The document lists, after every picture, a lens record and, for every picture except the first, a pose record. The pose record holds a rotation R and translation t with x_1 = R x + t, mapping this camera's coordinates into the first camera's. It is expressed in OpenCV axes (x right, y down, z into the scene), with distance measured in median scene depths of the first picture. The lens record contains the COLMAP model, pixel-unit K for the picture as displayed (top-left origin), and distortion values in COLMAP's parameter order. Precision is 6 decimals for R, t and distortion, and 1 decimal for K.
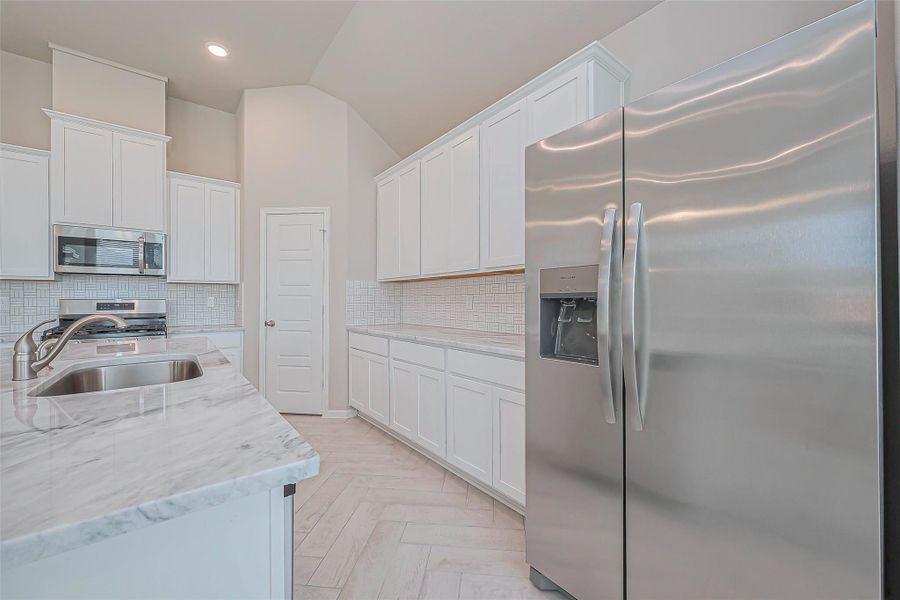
lens RADIAL K [[356.7, 0, 448.9], [0, 356.7, 299.3], [0, 0, 1]] dist [-0.000157, 0.000161]
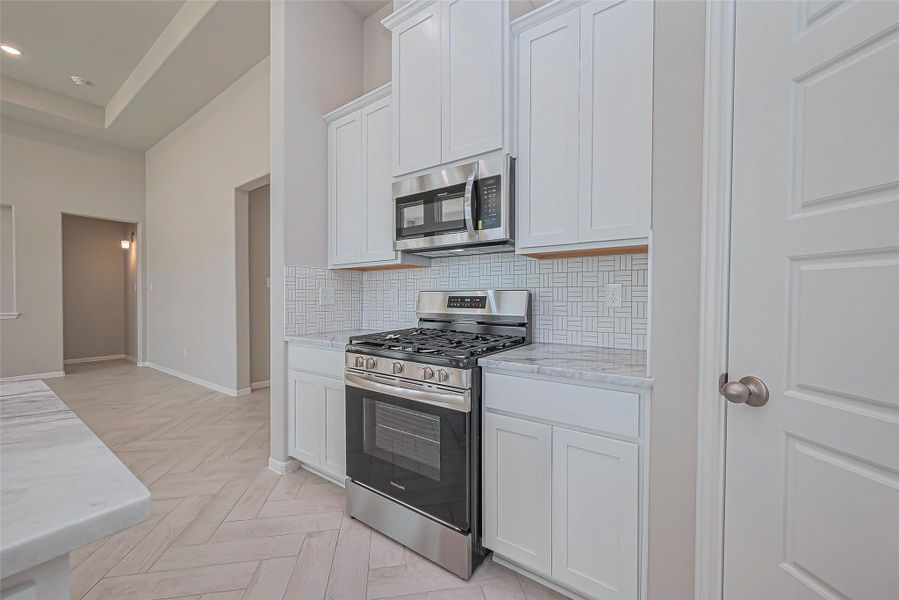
lens RADIAL K [[356.3, 0, 450.4], [0, 356.3, 301.9], [0, 0, 1]] dist [-0.000157, 0.000161]
pose [[0.286675, 0.015255, -0.957906, -0.351255], [-0.002079, 0.999881, 0.015301, 0.010061], [0.958026, -0.002395, 0.286672, 0.788369]]
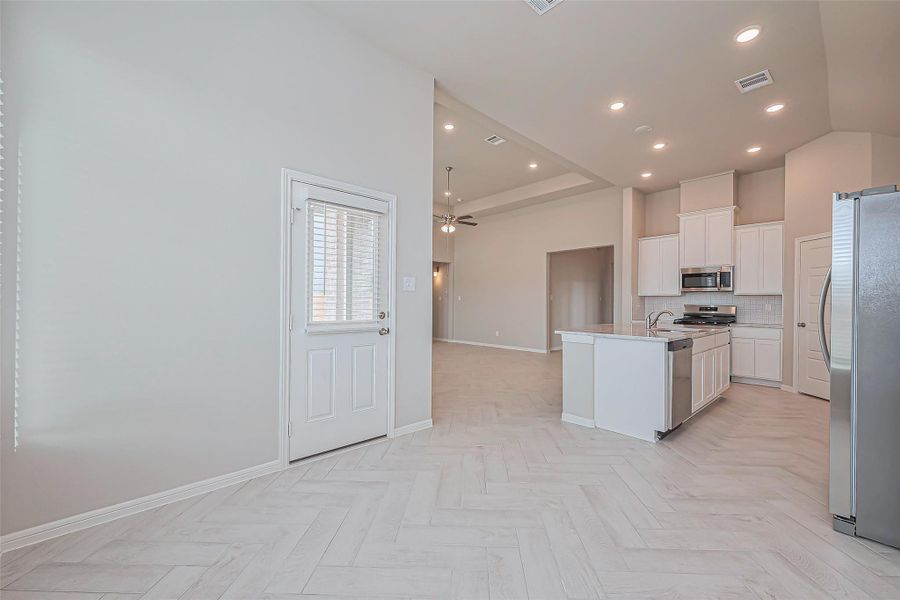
lens RADIAL K [[356.7, 0, 463.0], [0, 356.7, 301.7], [0, 0, 1]] dist [-0.000157, 0.000161]
pose [[0.093028, 0.002758, -0.995660, 0.725968], [-0.008453, 0.999962, 0.001980, -0.010052], [0.995628, 0.008232, 0.093048, -0.387585]]
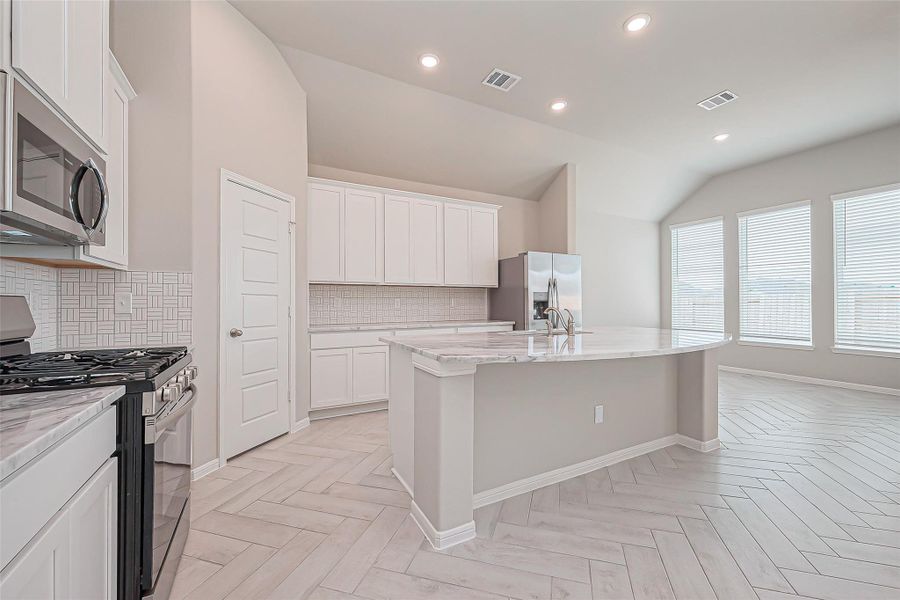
lens RADIAL K [[363.6, 0, 458.4], [0, 363.6, 300.1], [0, 0, 1]] dist [0.003979, -0.000952]
pose [[0.160254, 0.010890, 0.987016, -1.200800], [-0.001279, 0.999941, -0.010825, 0.009458], [-0.987075, 0.000472, 0.160259, 0.453502]]
